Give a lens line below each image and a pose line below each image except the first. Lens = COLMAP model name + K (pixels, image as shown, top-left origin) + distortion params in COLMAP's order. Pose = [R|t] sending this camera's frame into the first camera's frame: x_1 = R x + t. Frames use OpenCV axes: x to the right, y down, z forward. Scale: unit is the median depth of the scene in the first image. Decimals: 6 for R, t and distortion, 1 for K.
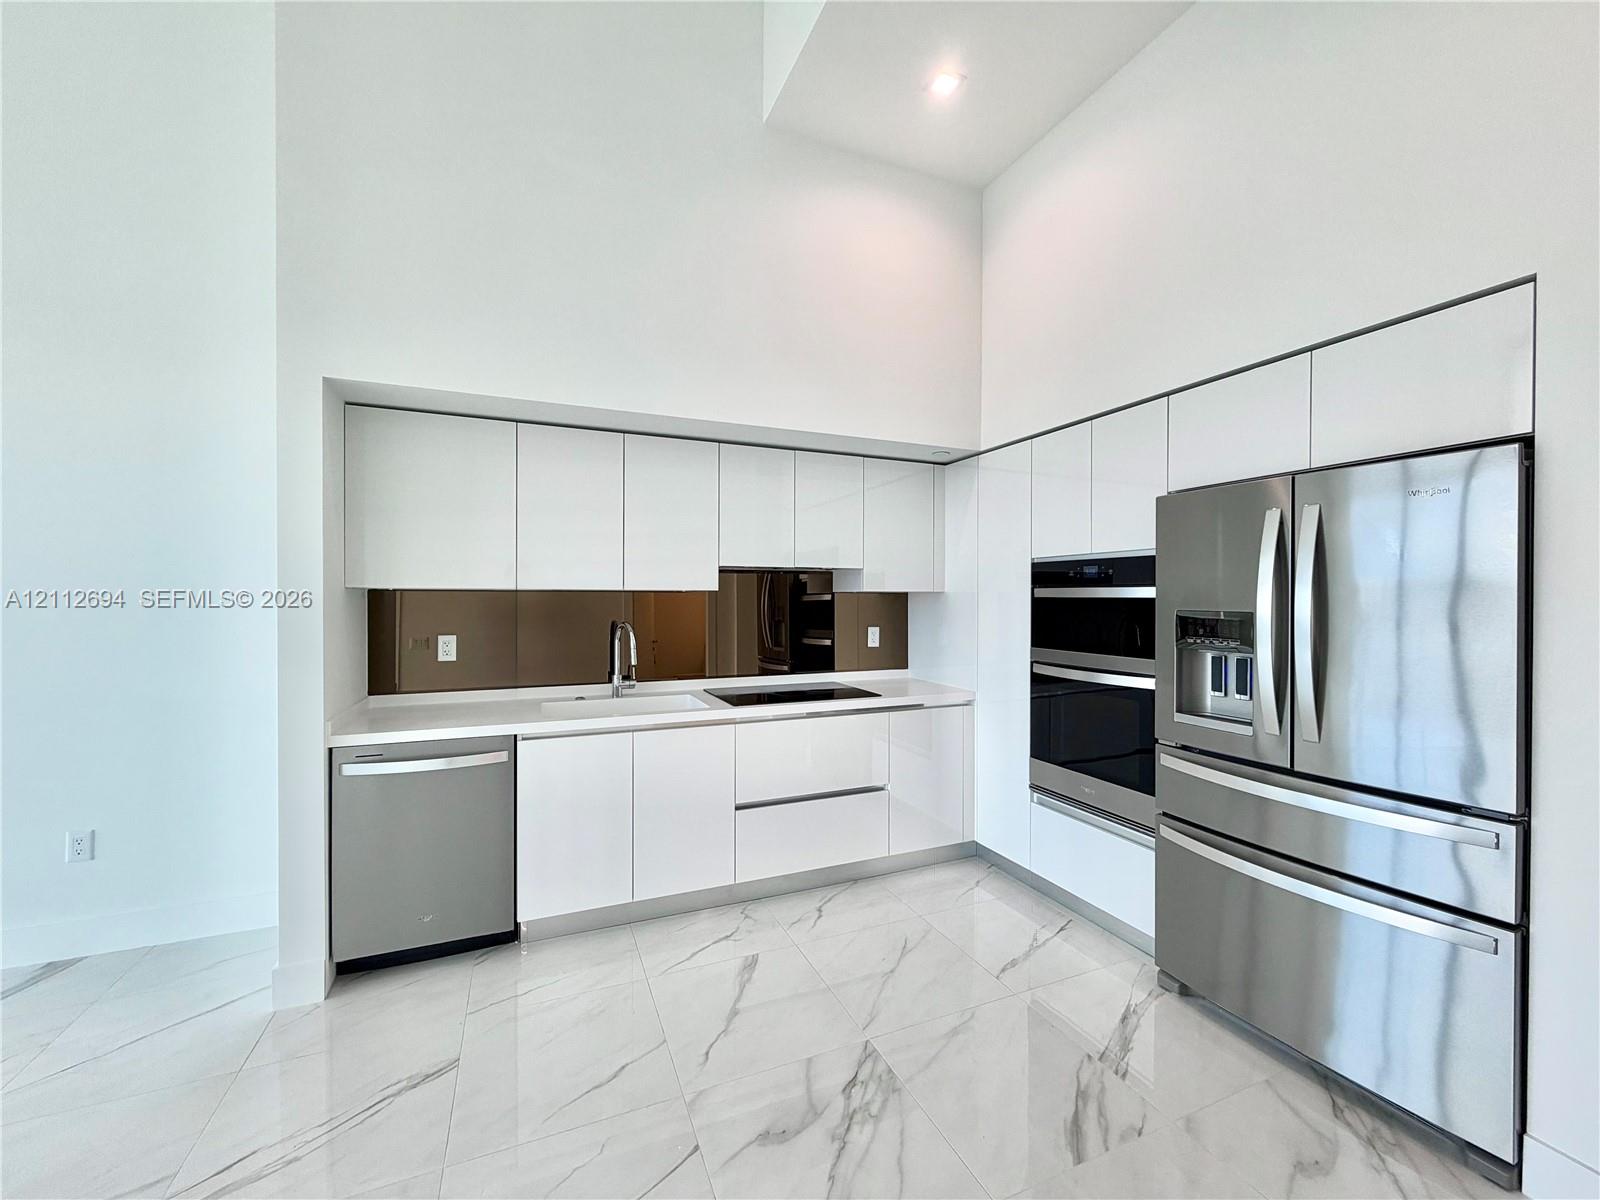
lens RADIAL K [[635.1, 0, 800.0], [0, 635.1, 600.0], [0, 0, 1]] dist [-0.000352, 0.000217]
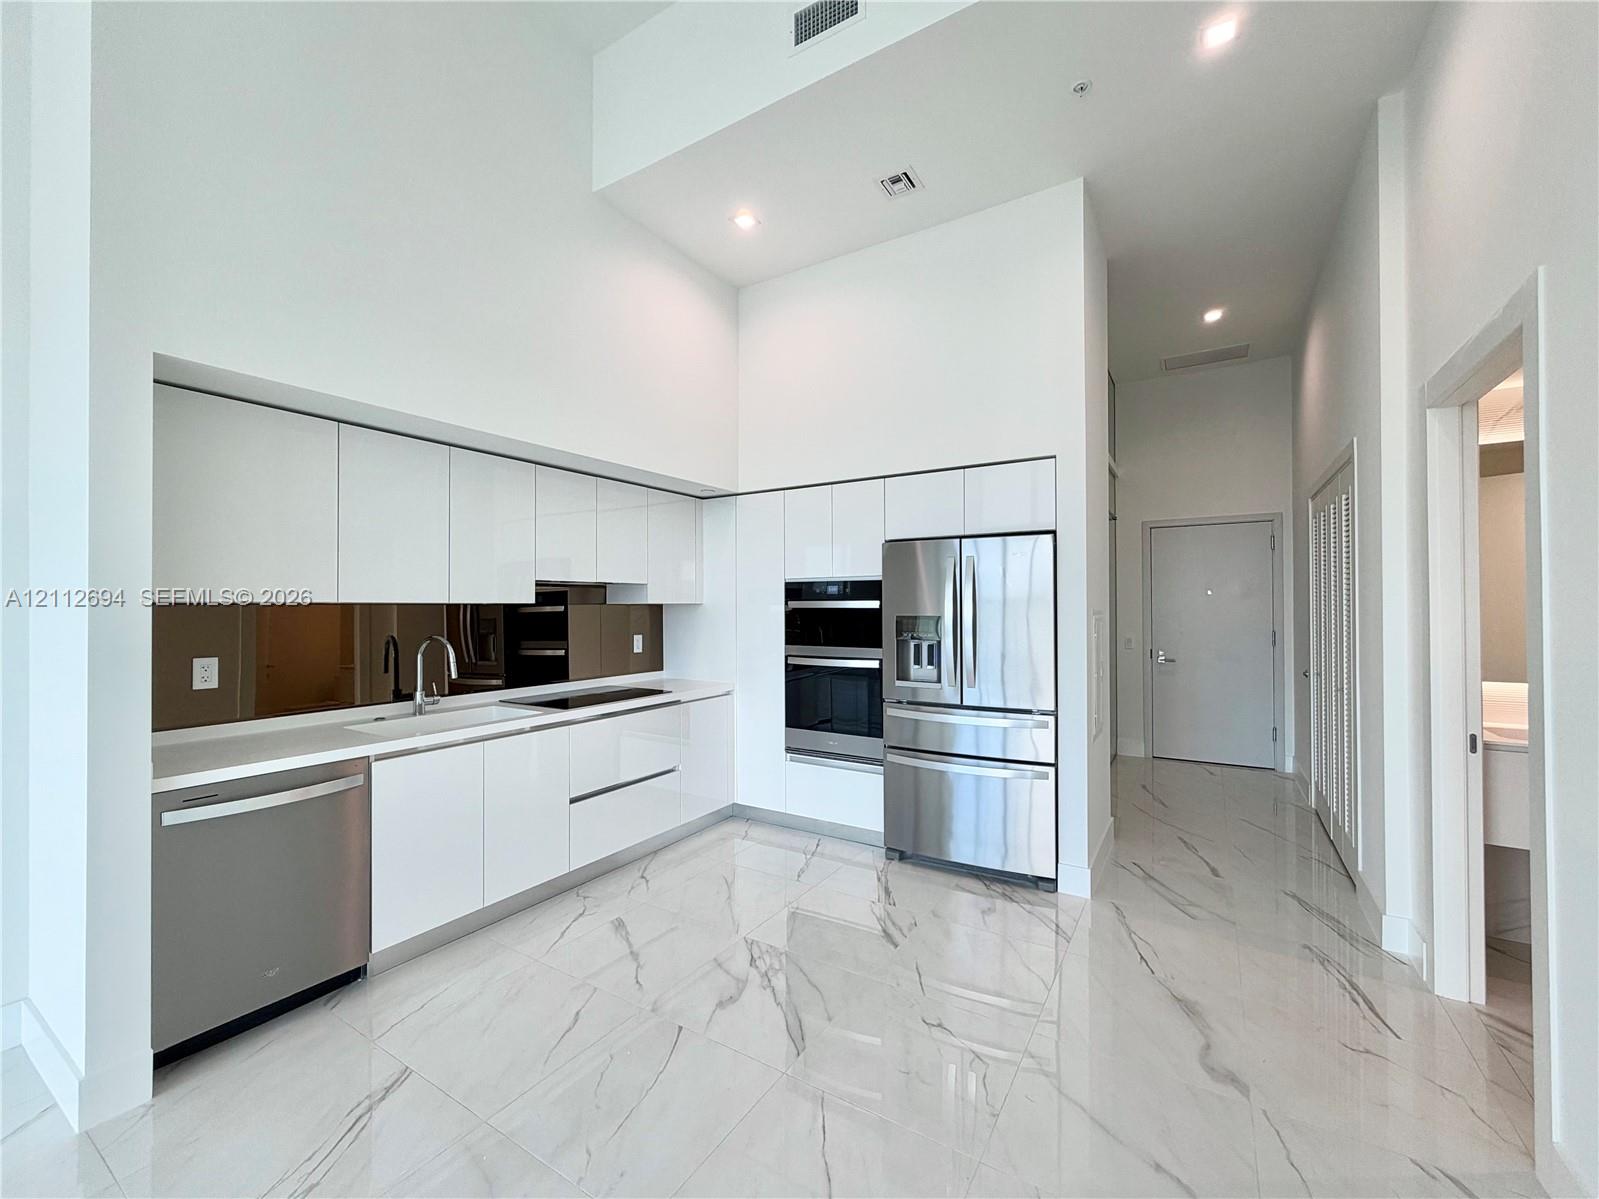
lens RADIAL K [[647.4, 0, 799.5], [0, 647.4, 599.5], [0, 0, 1]] dist [-0.000071, -0.000086]
pose [[0.819243, 0.001586, 0.573445, -0.435702], [0.008301, 0.999859, -0.014624, -0.002039], [-0.573387, 0.016741, 0.819114, -0.152805]]
